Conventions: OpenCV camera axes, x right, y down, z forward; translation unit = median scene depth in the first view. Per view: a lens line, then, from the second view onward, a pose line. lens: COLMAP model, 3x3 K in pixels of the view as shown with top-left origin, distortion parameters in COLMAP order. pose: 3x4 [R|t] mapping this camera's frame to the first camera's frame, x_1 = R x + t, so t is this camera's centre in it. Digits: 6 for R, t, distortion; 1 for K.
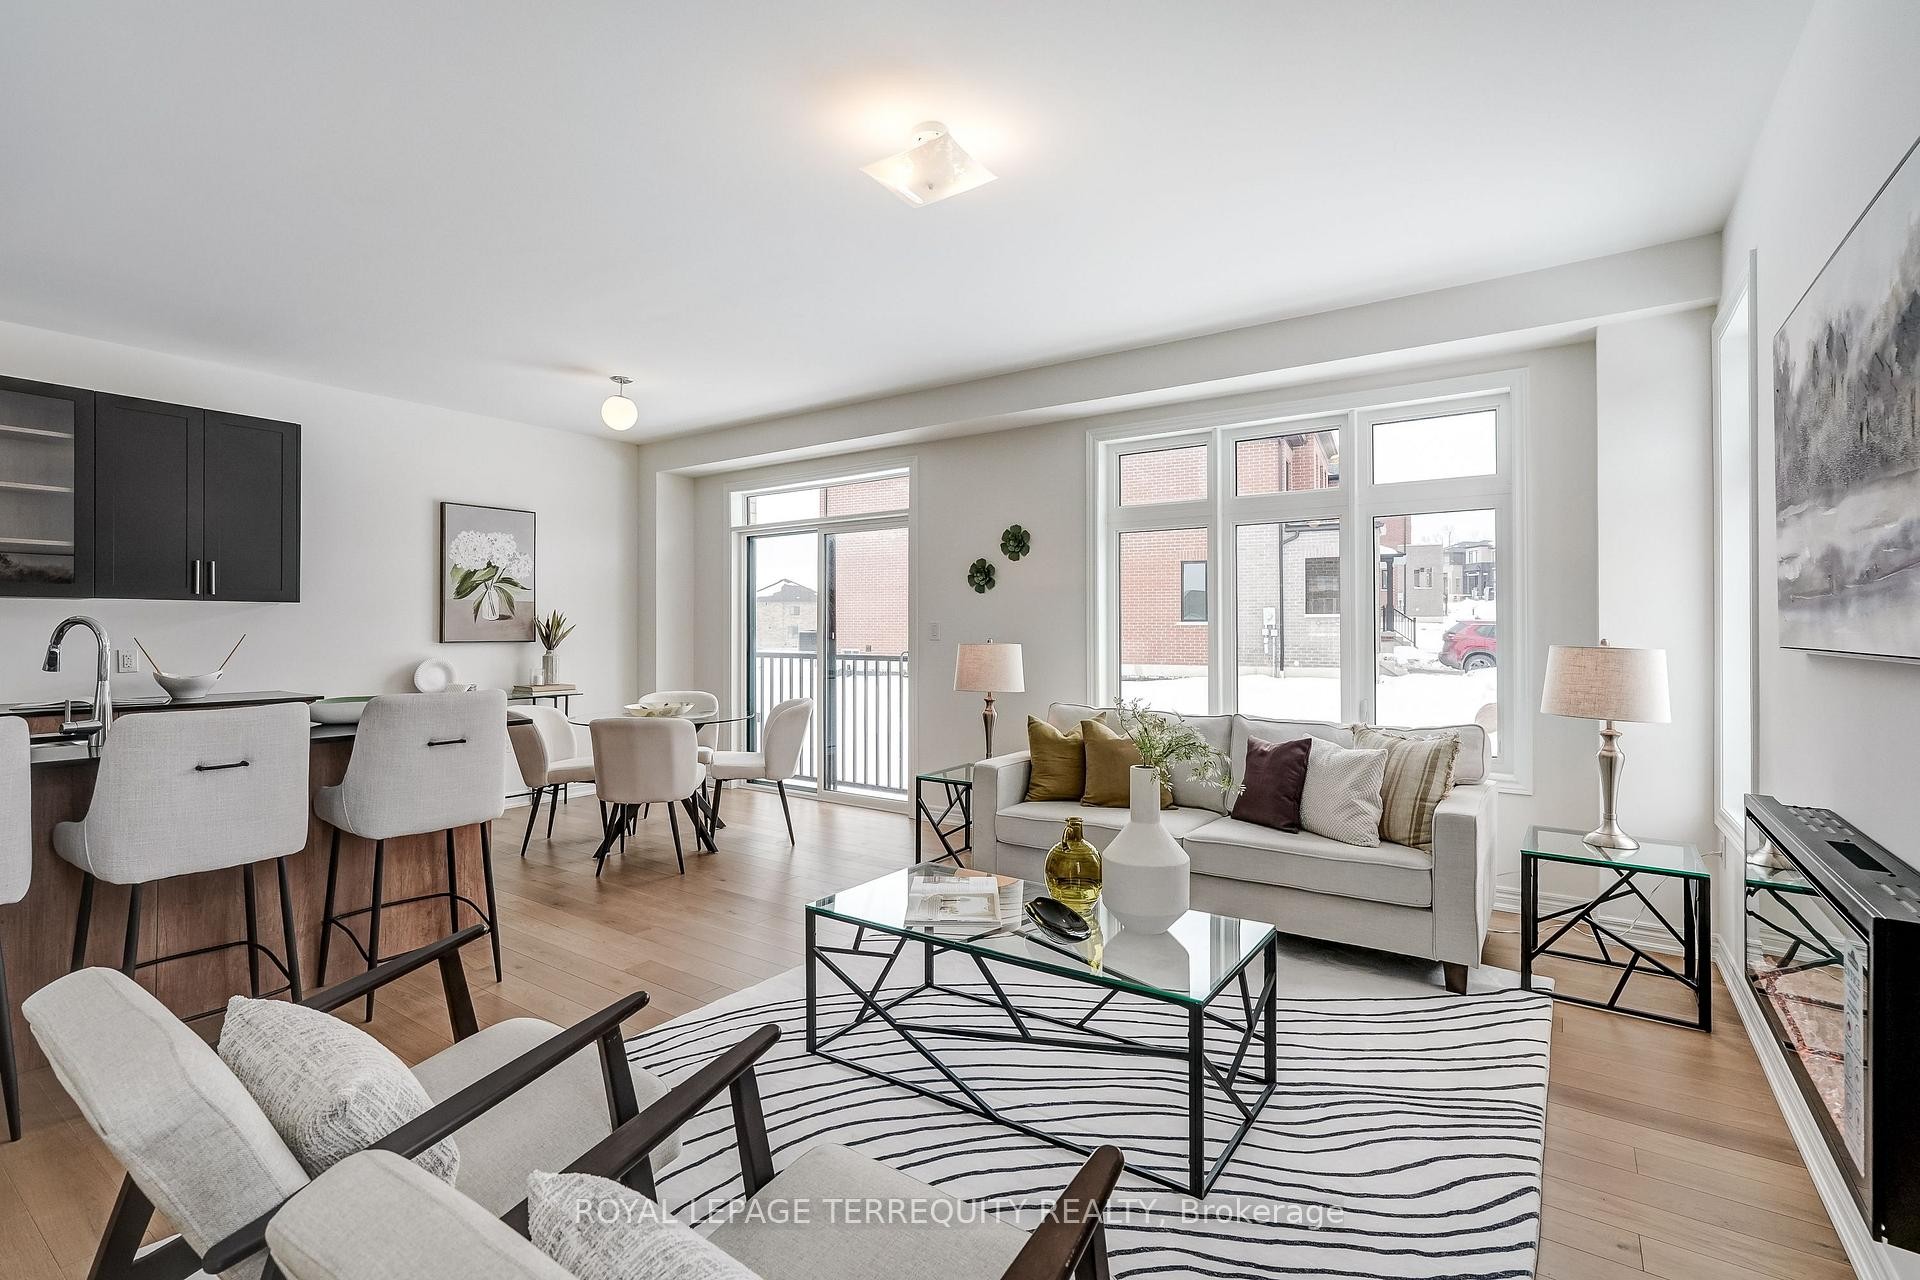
lens RADIAL K [[870.6, 0, 960.0], [0, 870.6, 640.0], [0, 0, 1]] dist [0.000502, 0.000053]
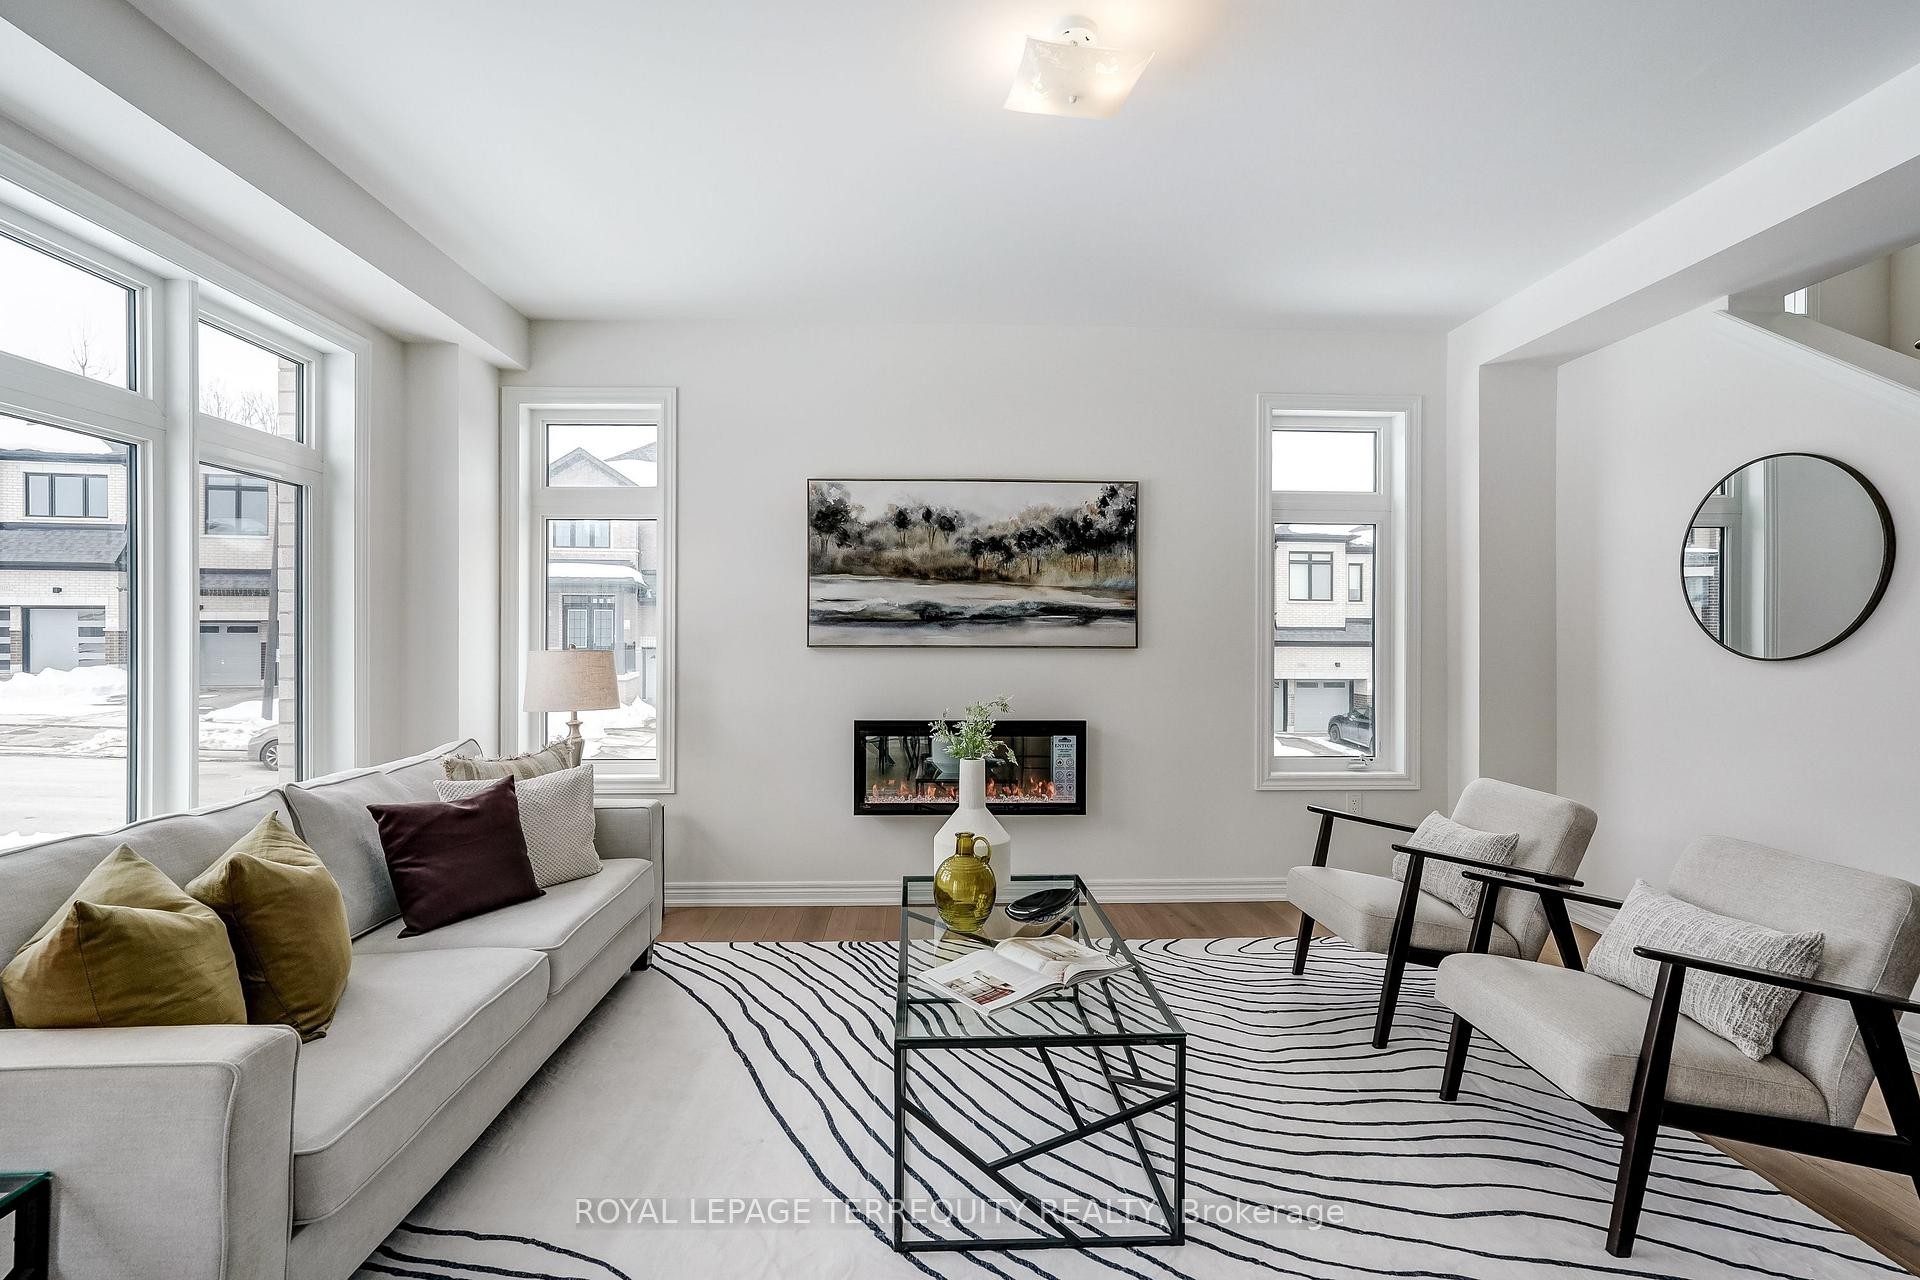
lens RADIAL K [[861.1, 0, 960.0], [0, 861.1, 640.0], [0, 0, 1]] dist [-0.030953, 0.013878]
pose [[-0.601995, -0.006857, 0.798470, -0.294879], [0.002487, 0.999942, 0.010463, -0.009826], [-0.798496, 0.008285, -0.601943, 0.748709]]
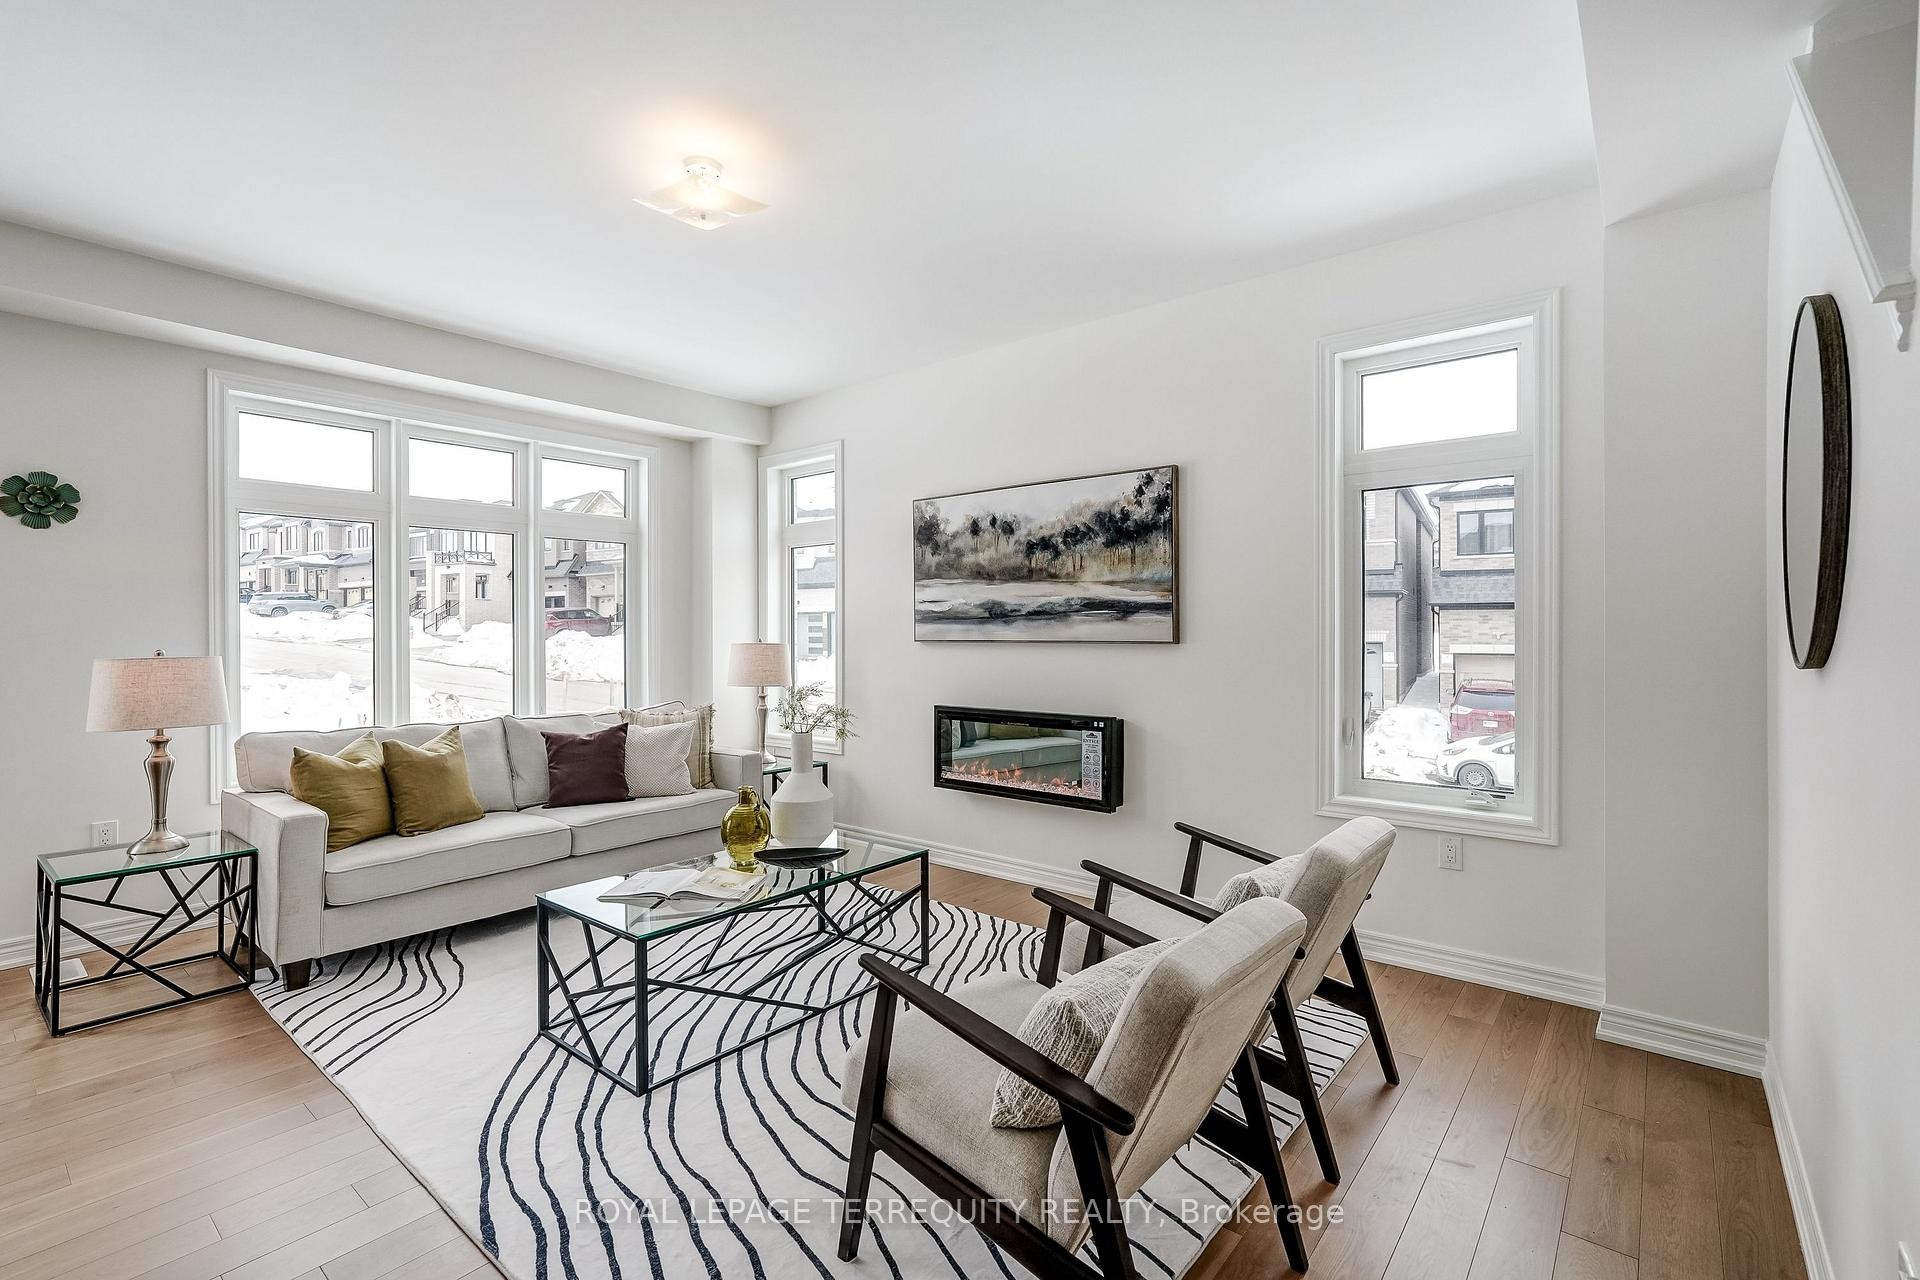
lens RADIAL K [[861.1, 0, 960.0], [0, 861.1, 640.0], [0, 0, 1]] dist [-0.030953, 0.013878]
pose [[0.083173, -0.014353, 0.996432, -0.503535], [0.012848, 0.999829, 0.013330, -0.009033], [-0.996452, 0.011694, 0.083343, 0.281021]]
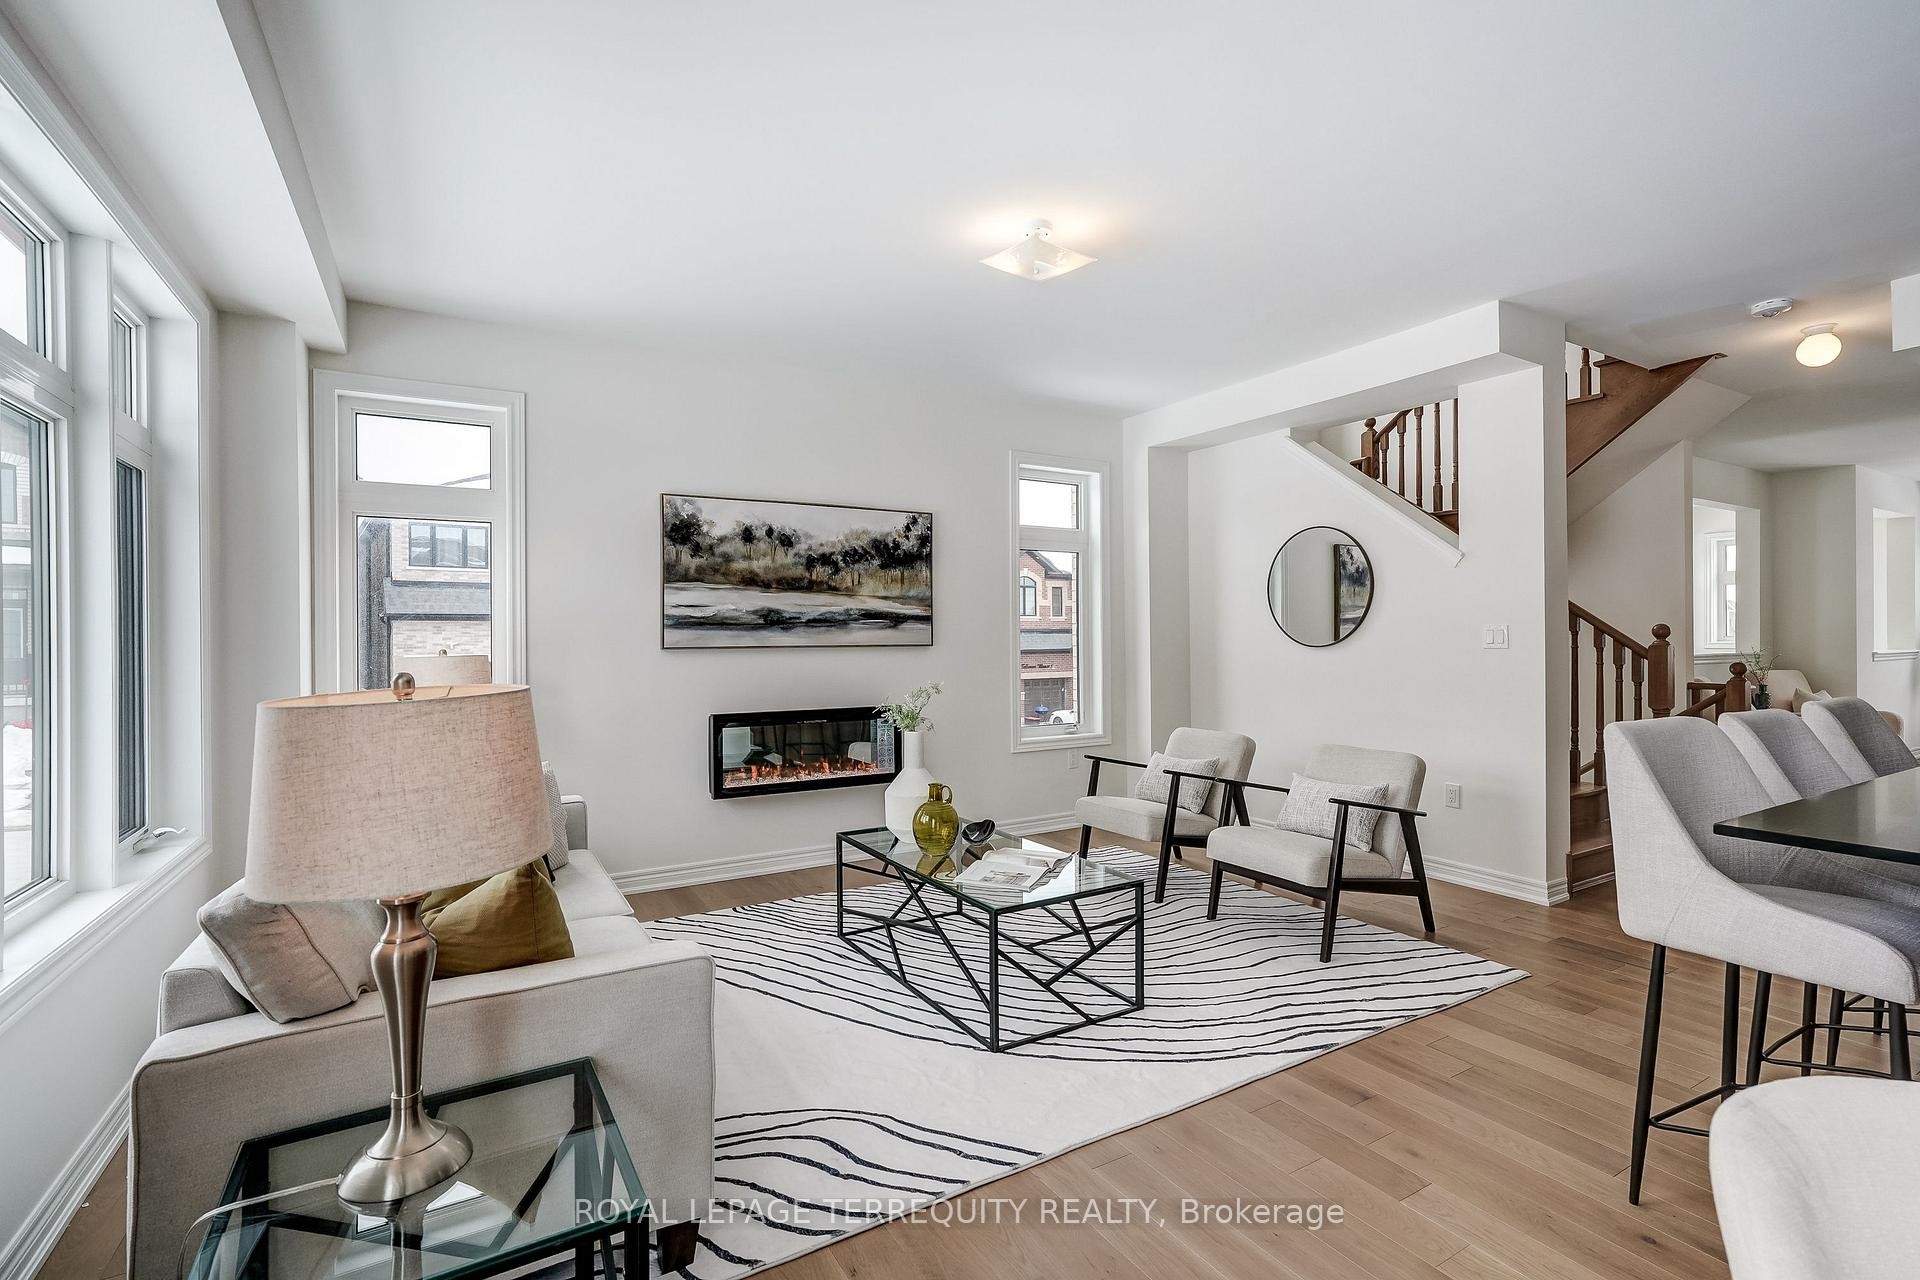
lens RADIAL K [[861.1, 0, 960.0], [0, 861.1, 640.0], [0, 0, 1]] dist [-0.030953, 0.013878]
pose [[-0.910671, 0.001063, 0.413132, -0.203900], [0.007553, 0.999872, 0.014076, -0.014049], [-0.413064, 0.015939, -0.910562, 1.023505]]
